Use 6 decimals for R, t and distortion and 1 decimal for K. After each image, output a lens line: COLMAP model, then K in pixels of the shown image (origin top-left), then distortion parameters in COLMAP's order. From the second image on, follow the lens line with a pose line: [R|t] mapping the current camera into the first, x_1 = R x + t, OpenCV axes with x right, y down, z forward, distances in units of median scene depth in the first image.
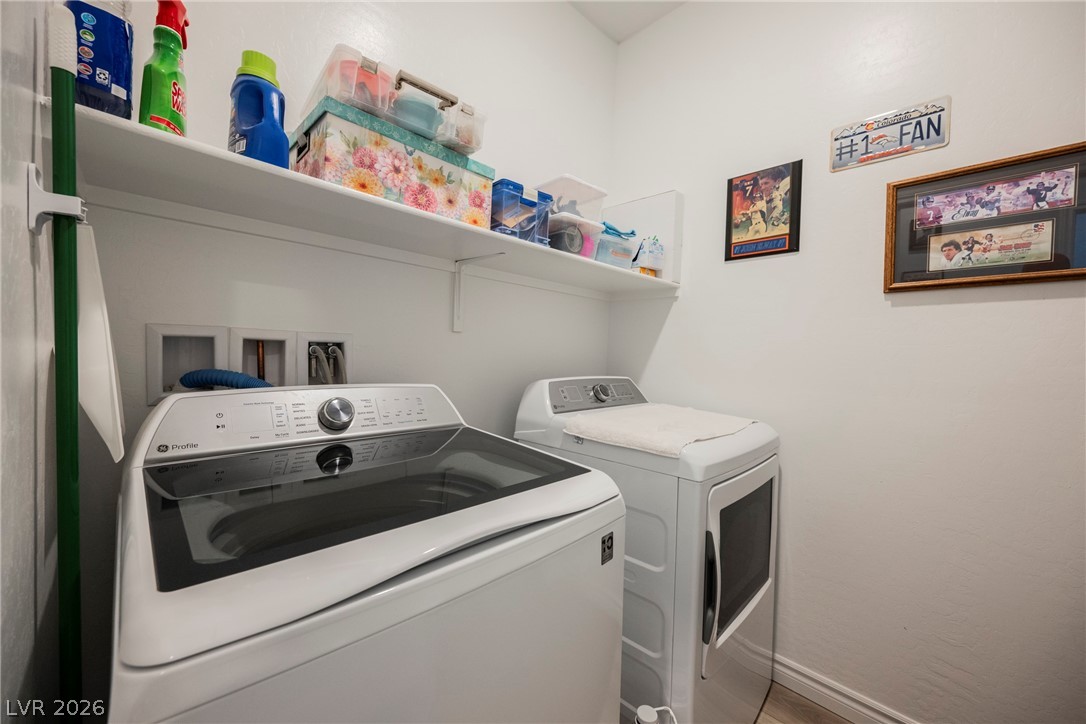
lens RADIAL K [[432.7, 0, 545.6], [0, 432.7, 358.7], [0, 0, 1]] dist [0.004582, -0.002061]
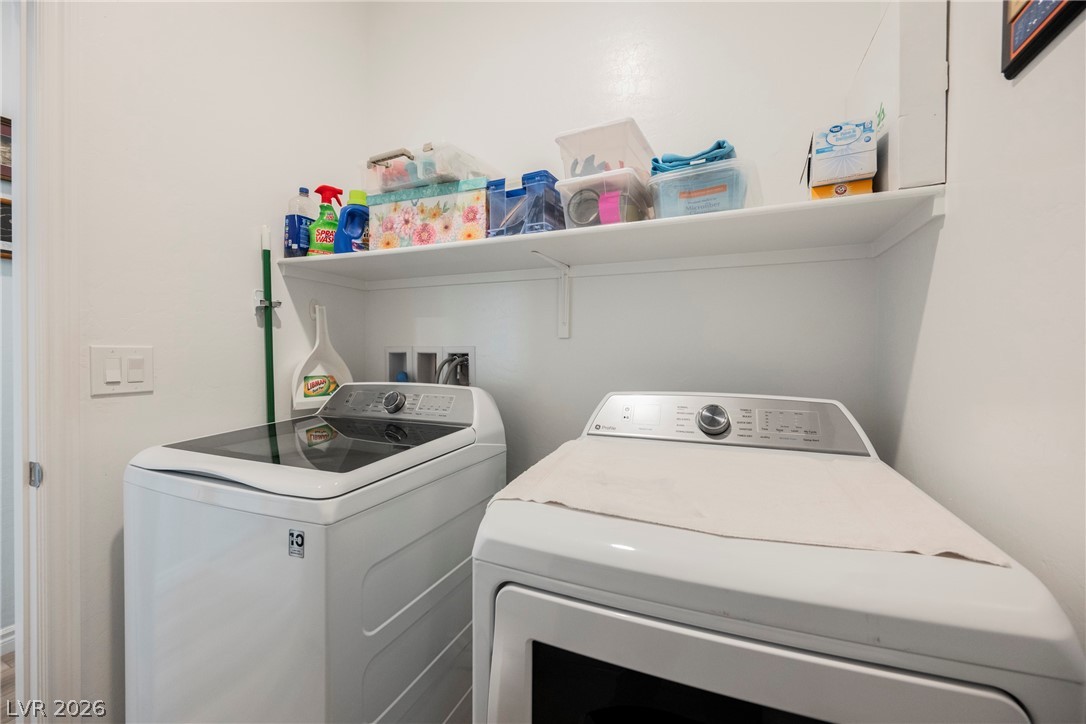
lens RADIAL K [[432.7, 0, 543.6], [0, 432.7, 363.0], [0, 0, 1]] dist [0.004582, -0.002061]
pose [[0.351395, -0.012680, -0.936141, 0.954548], [-0.011649, 0.999772, -0.017914, 0.014648], [0.936155, 0.017200, 0.351167, 0.855131]]
